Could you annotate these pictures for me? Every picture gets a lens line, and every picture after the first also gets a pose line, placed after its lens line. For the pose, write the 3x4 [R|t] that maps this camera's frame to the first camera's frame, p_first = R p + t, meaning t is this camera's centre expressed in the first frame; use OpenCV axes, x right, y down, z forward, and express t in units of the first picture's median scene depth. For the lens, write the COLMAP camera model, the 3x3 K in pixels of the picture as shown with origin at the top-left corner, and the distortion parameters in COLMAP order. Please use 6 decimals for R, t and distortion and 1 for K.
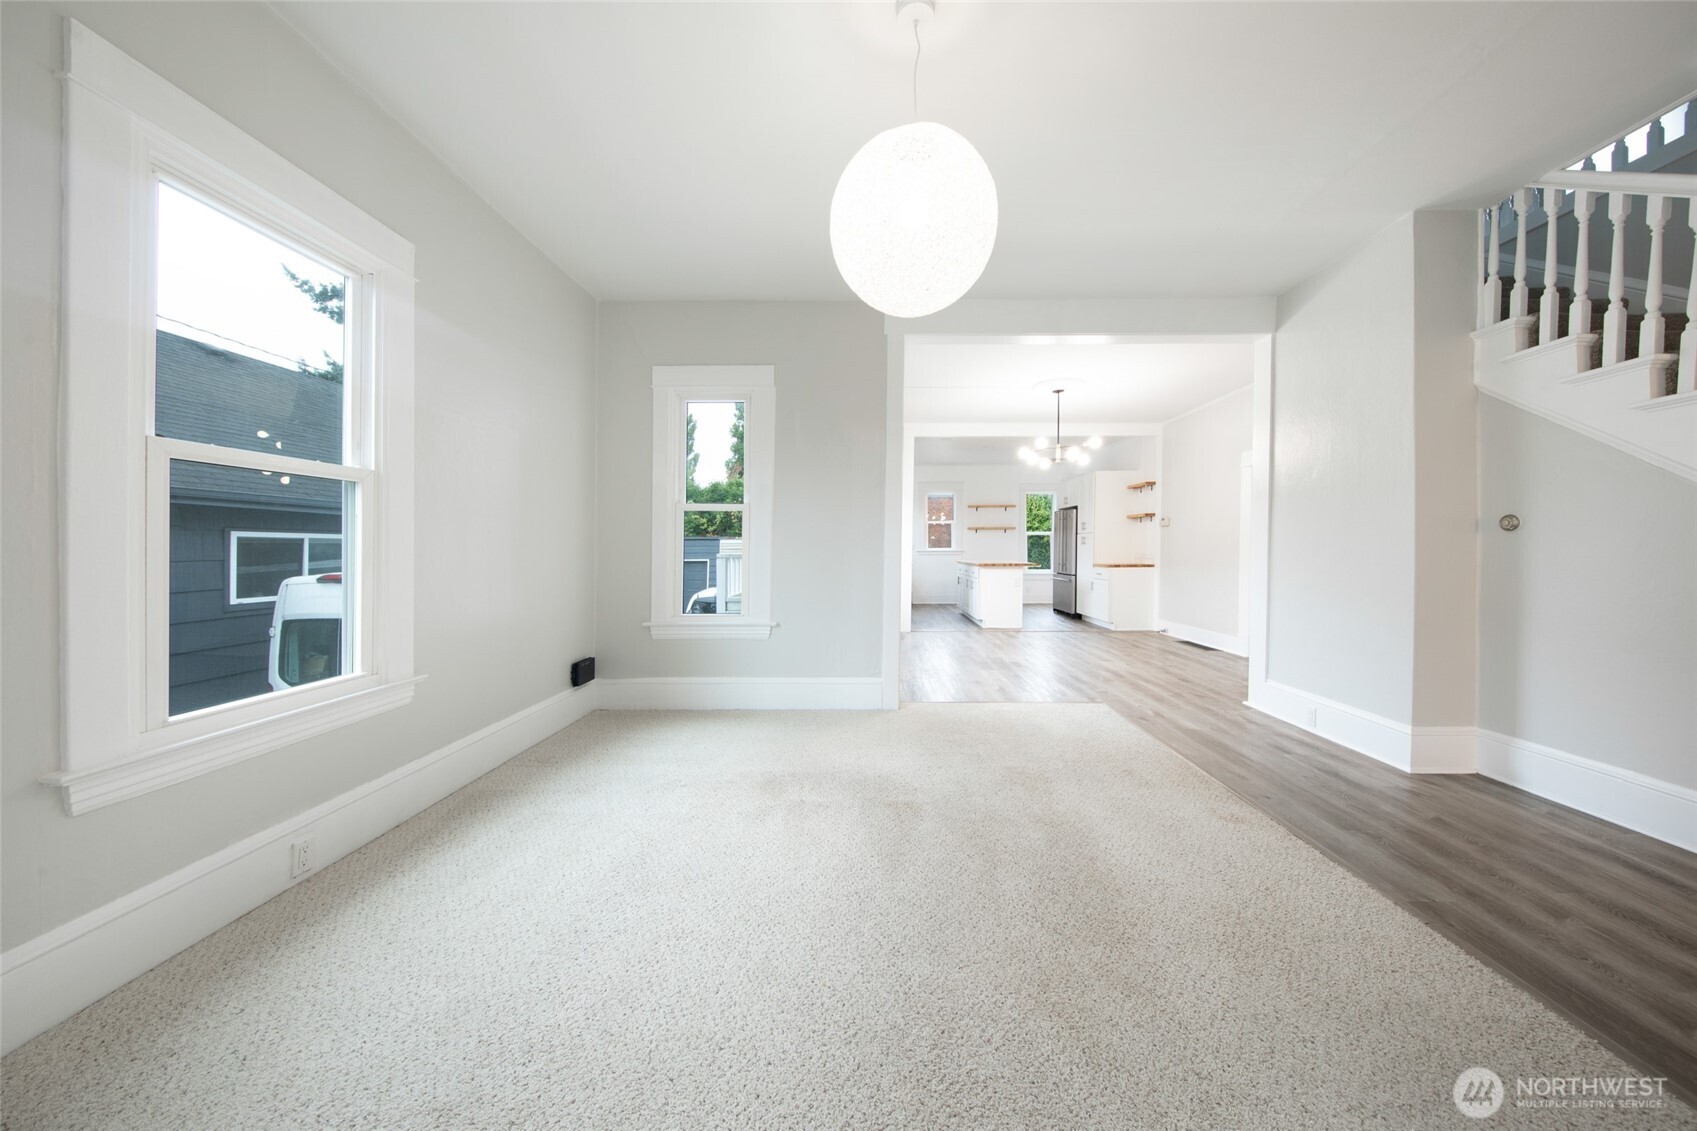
lens RADIAL K [[534.3, 0, 903.1], [0, 534.3, 551.5], [0, 0, 1]] dist [-0.006358, -0.000688]
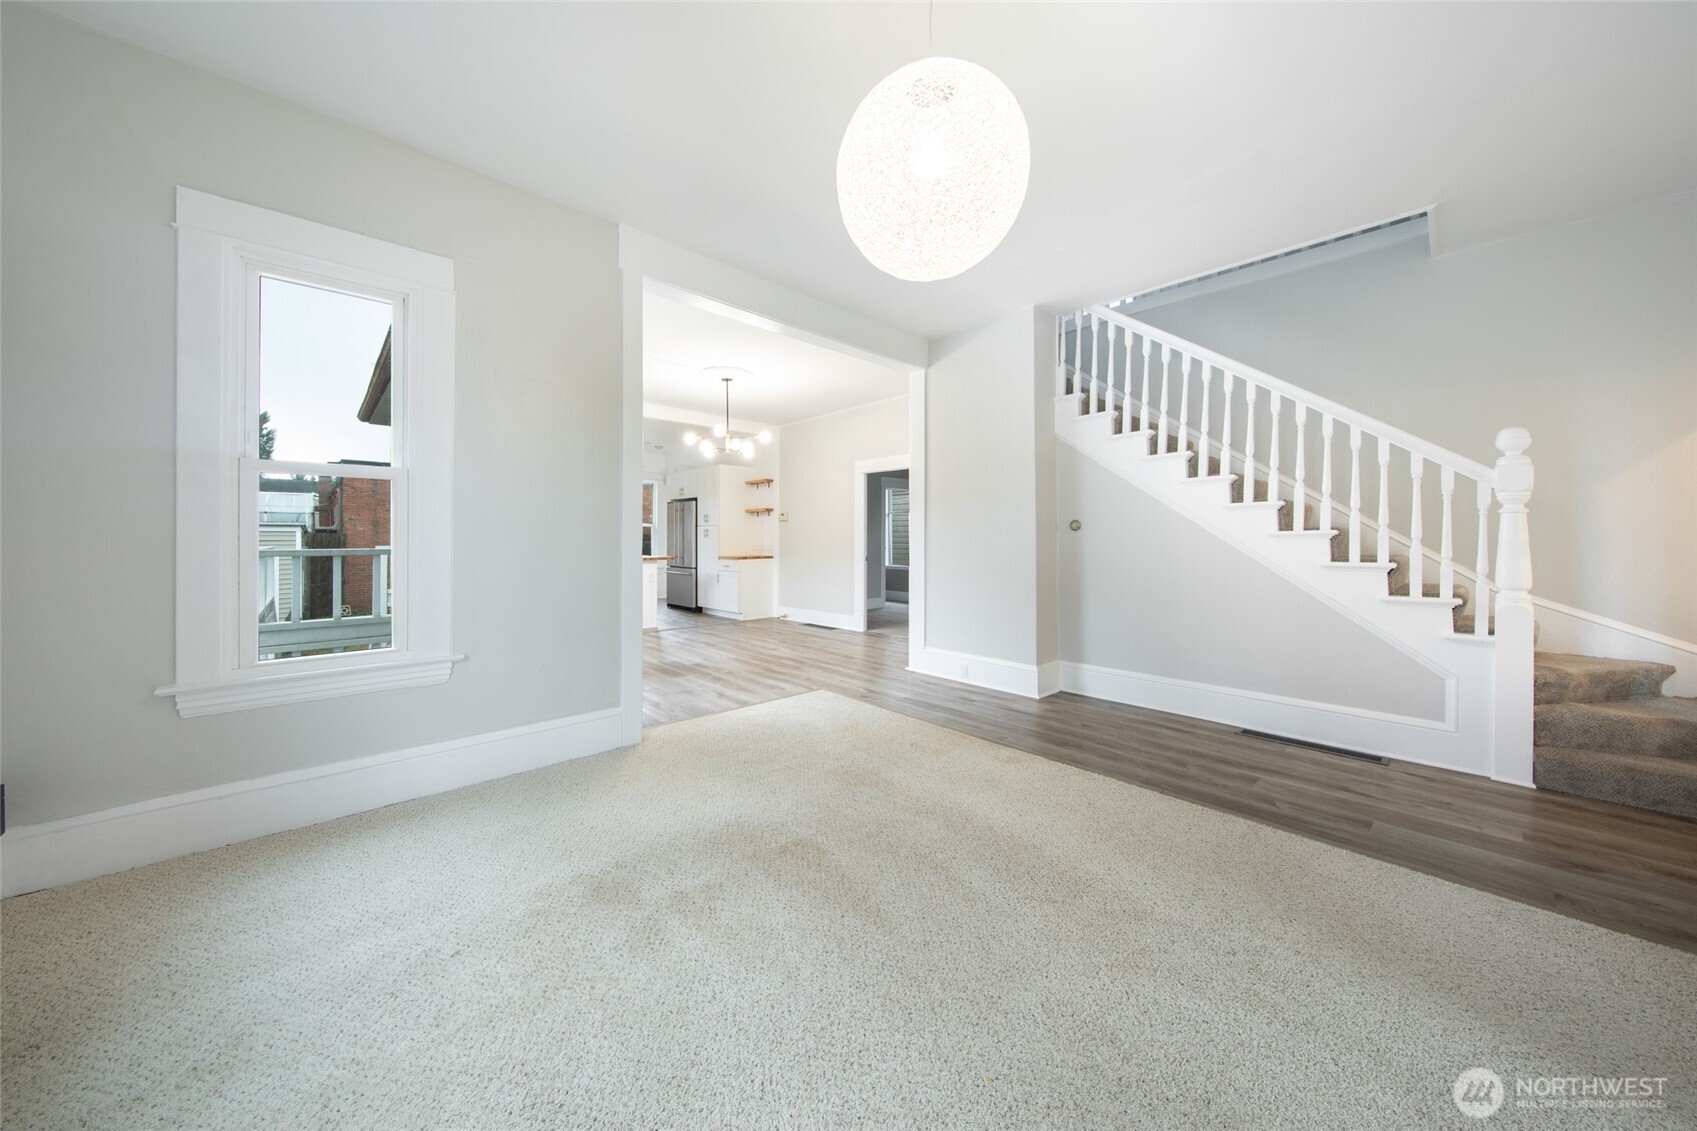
lens RADIAL K [[534.3, 0, 850.3], [0, 534.3, 550.6], [0, 0, 1]] dist [-0.006358, -0.000688]
pose [[0.762195, -0.009973, 0.647270, -0.296923], [0.001482, 0.999906, 0.013662, -0.003159], [-0.647346, -0.009454, 0.762138, 0.190955]]
